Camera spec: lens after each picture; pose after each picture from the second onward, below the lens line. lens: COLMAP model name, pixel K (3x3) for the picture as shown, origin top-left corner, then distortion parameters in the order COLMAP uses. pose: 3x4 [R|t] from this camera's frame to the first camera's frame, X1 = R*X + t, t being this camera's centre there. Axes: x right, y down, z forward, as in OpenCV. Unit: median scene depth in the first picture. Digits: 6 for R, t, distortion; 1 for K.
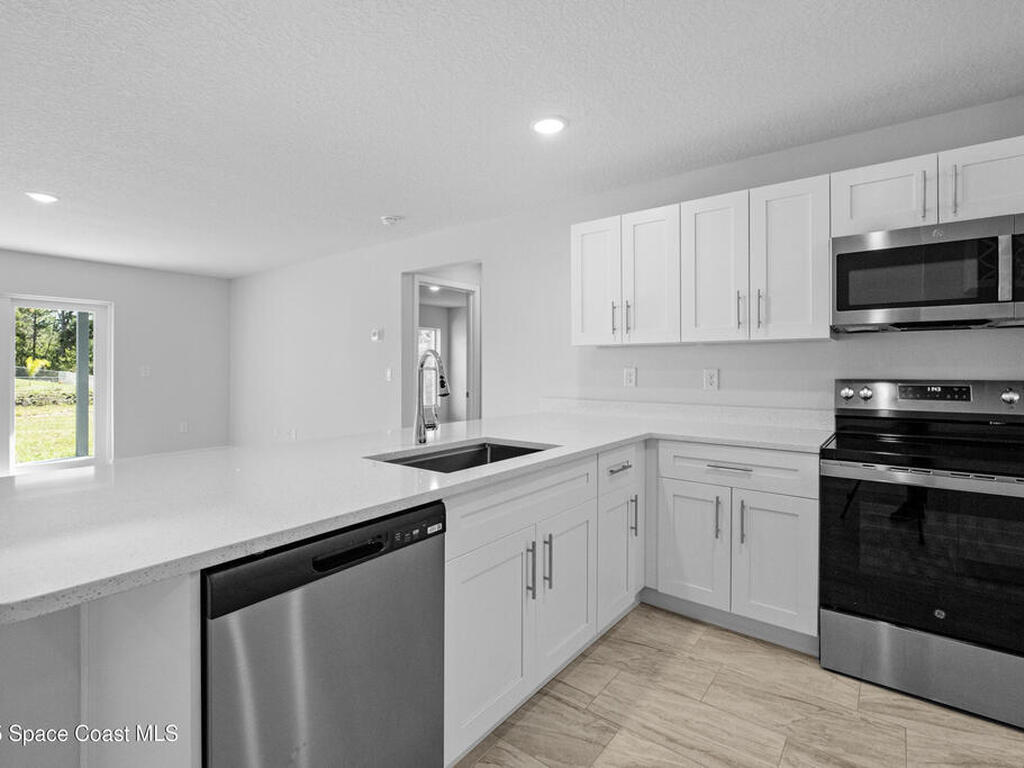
lens RADIAL K [[504.6, 0, 509.4], [0, 504.6, 367.7], [0, 0, 1]] dist [-0.003830, -0.001034]
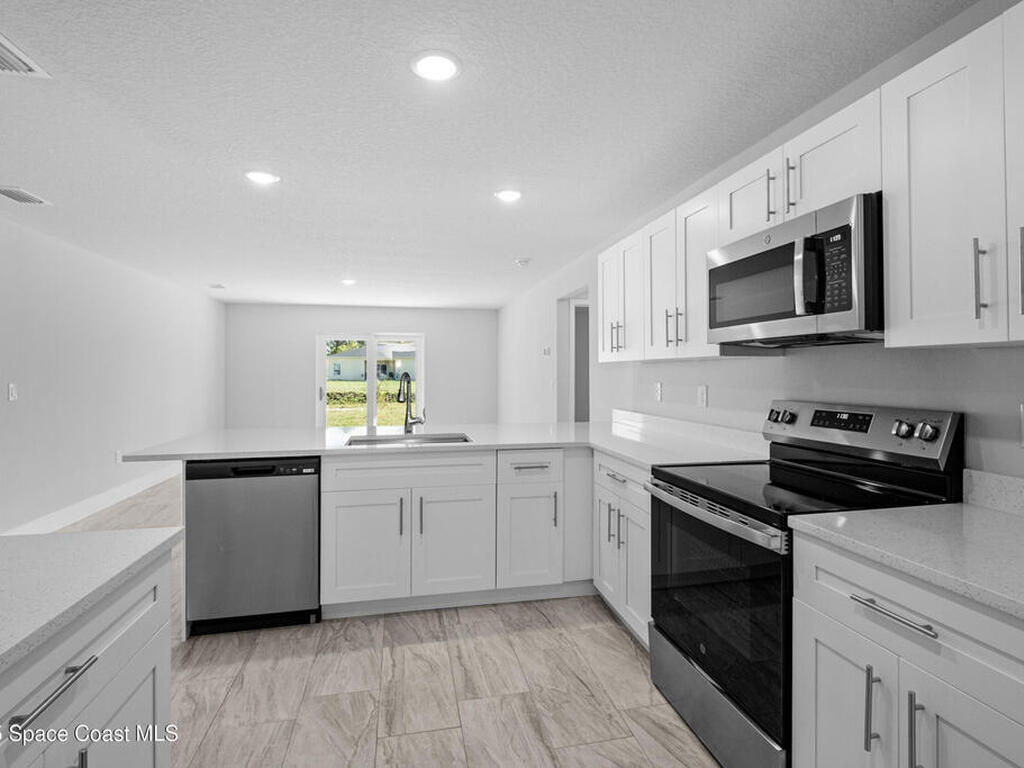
lens RADIAL K [[504.6, 0, 509.4], [0, 504.6, 367.7], [0, 0, 1]] dist [-0.003830, -0.001034]
pose [[0.764464, -0.007072, -0.644628, 1.052734], [0.000337, 0.999944, -0.010570, -0.030816], [0.644666, 0.007863, 0.764424, 0.022104]]
